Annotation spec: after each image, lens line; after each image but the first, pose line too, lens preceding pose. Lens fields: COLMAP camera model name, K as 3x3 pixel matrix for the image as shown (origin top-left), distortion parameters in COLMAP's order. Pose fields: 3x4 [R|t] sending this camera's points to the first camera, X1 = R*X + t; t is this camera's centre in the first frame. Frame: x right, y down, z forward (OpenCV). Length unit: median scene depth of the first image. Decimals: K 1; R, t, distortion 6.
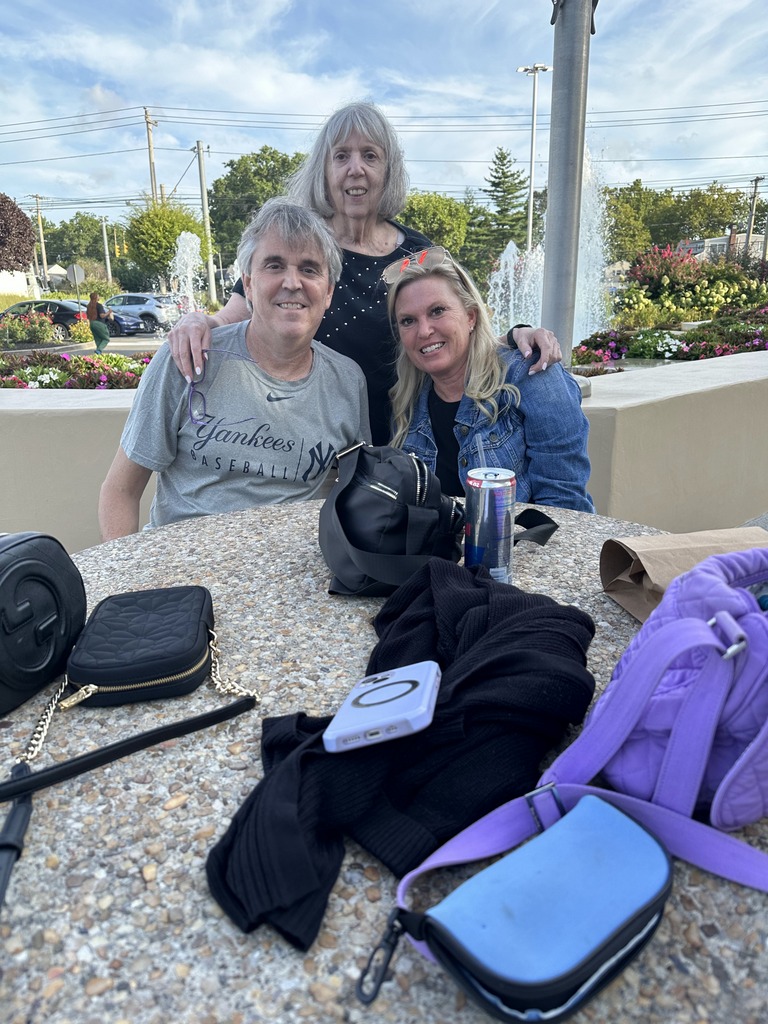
lens RADIAL K [[725.4, 0, 386.8], [0, 725.4, 510.0], [0, 0, 1]] dist [0.013403, -0.022935]
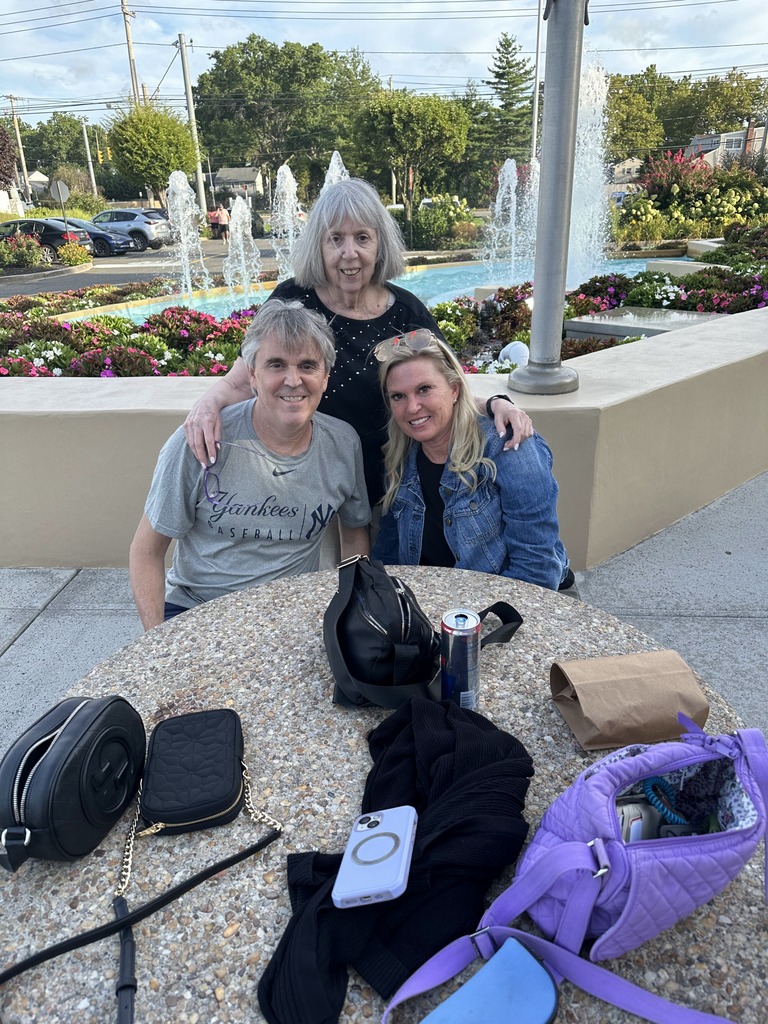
lens RADIAL K [[725.4, 0, 387.7], [0, 725.4, 521.0], [0, 0, 1]] dist [0.013403, -0.022935]
pose [[0.999916, -0.012835, -0.001995, 0.014259], [0.012986, 0.991035, 0.132971, -0.241986], [0.000270, -0.132986, 0.991118, -0.133035]]
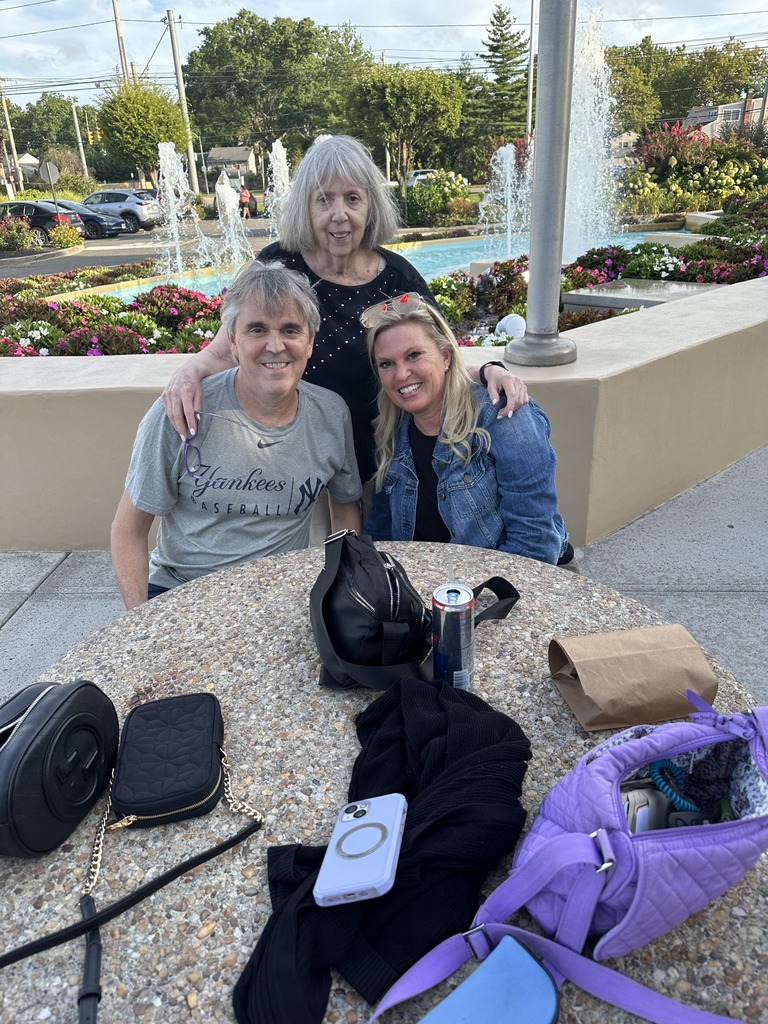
lens RADIAL K [[725.4, 0, 387.0], [0, 725.4, 518.3], [0, 0, 1]] dist [0.013403, -0.022935]
pose [[0.999640, -0.026742, -0.002372, 0.027298], [0.026788, 0.987652, 0.154354, -0.223157], [-0.001785, -0.154362, 0.988013, -0.085366]]
